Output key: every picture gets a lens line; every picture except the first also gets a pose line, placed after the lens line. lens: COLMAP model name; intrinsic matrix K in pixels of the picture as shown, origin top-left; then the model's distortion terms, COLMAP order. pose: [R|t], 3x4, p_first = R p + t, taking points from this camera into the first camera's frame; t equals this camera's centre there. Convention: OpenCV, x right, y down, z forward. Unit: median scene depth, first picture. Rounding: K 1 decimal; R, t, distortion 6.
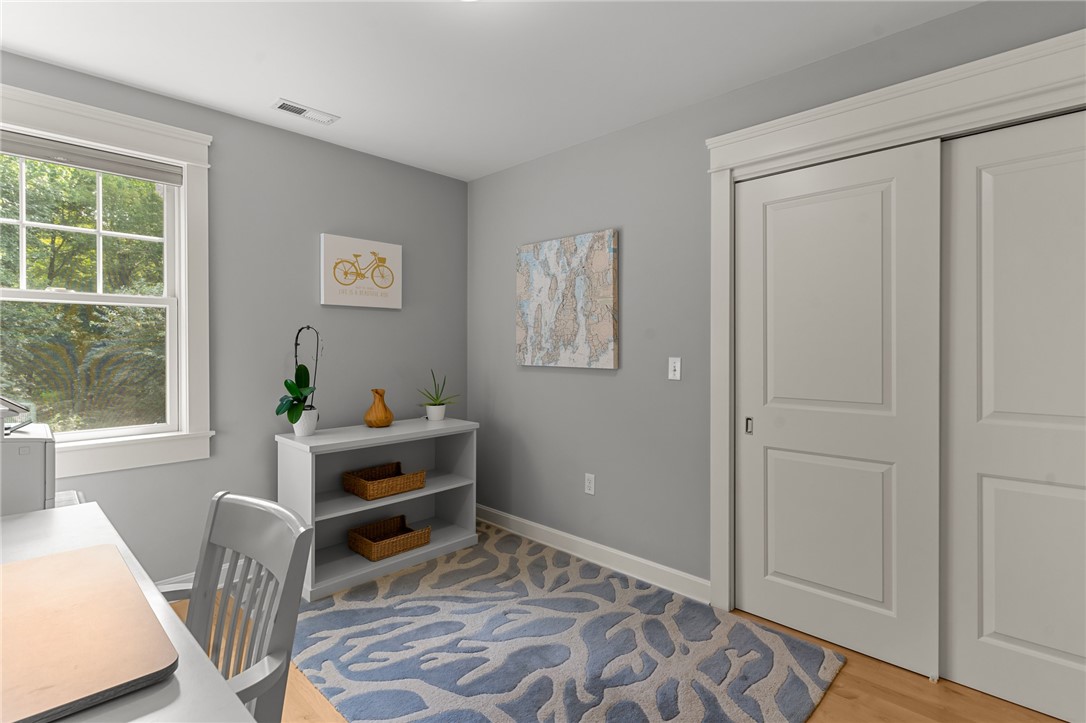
lens RADIAL K [[536.1, 0, 542.8], [0, 536.1, 349.6], [0, 0, 1]] dist [0.000133, -0.000152]
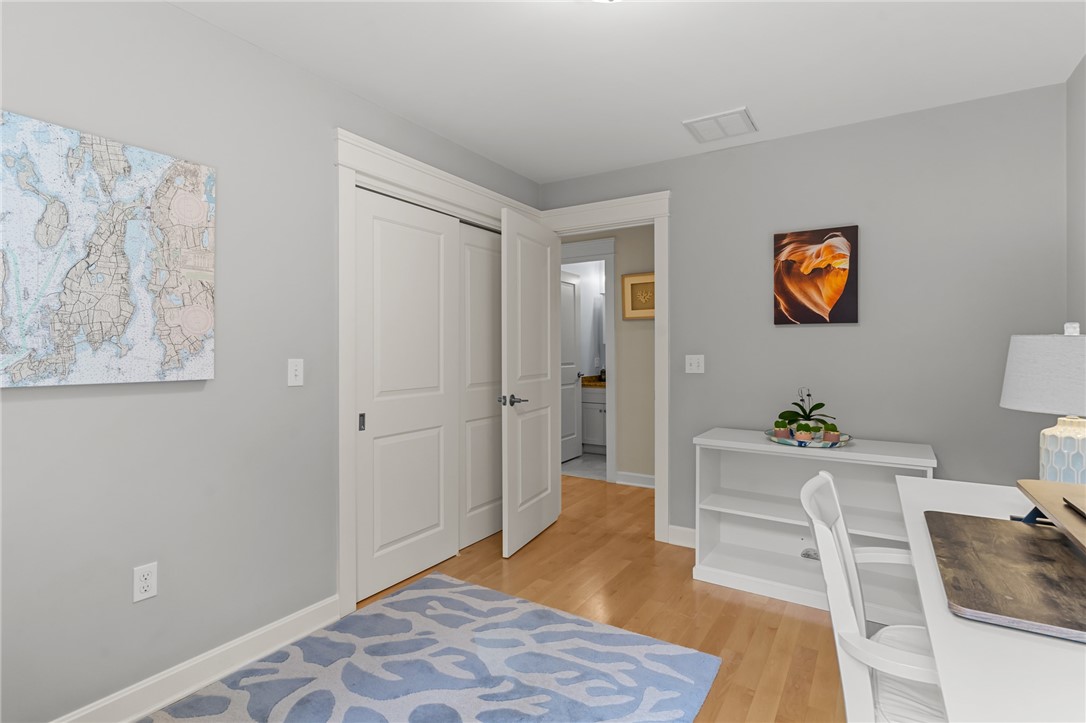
lens RADIAL K [[536.1, 0, 542.8], [0, 536.1, 349.6], [0, 0, 1]] dist [0.000133, -0.000152]
pose [[-0.222174, 0.001422, 0.975006, -0.586600], [0.005362, 0.999986, -0.000237, 0.001547], [-0.974992, 0.005175, -0.222178, 0.722203]]
